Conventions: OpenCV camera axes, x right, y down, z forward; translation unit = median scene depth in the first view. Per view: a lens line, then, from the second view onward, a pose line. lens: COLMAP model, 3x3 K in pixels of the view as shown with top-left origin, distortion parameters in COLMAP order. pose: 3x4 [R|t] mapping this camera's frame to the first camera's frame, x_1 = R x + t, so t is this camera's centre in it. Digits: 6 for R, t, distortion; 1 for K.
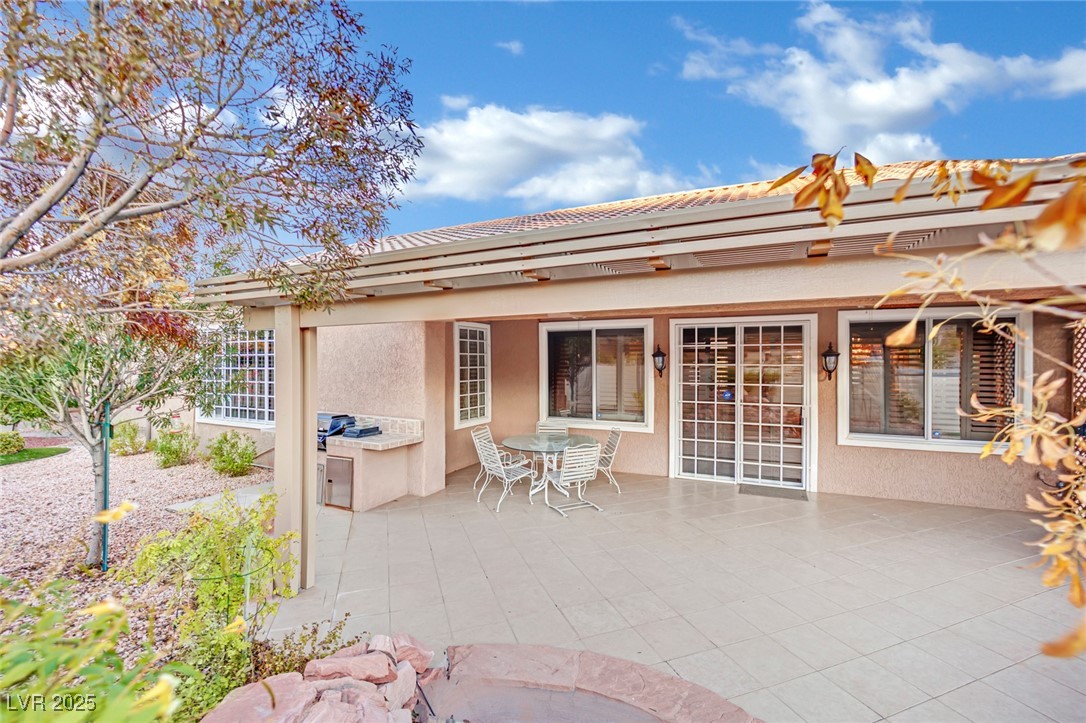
lens RADIAL K [[483.0, 0, 543.0], [0, 483.0, 361.5], [0, 0, 1]] dist [-0.041239, -0.000119]
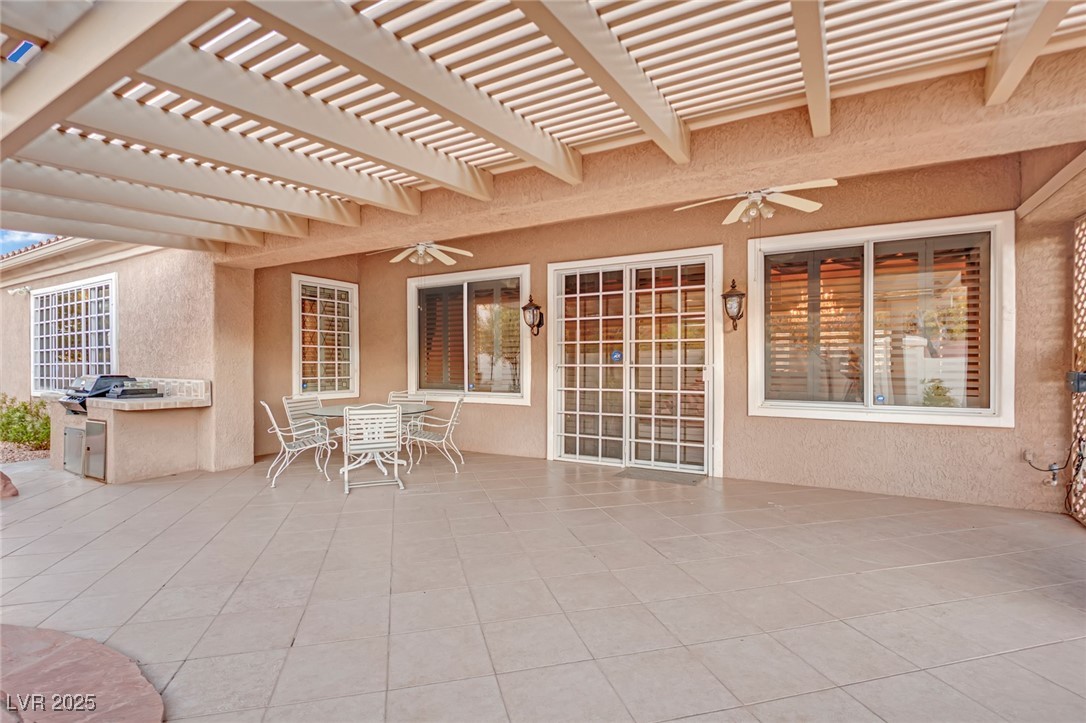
lens RADIAL K [[520.0, 0, 540.9], [0, 520.0, 380.4], [0, 0, 1]] dist [-0.029830, -0.000325]
pose [[0.995502, -0.009857, -0.094226, 0.363325], [0.012297, 0.999603, 0.025343, 0.092257], [0.093938, -0.026388, 0.995228, 0.140362]]
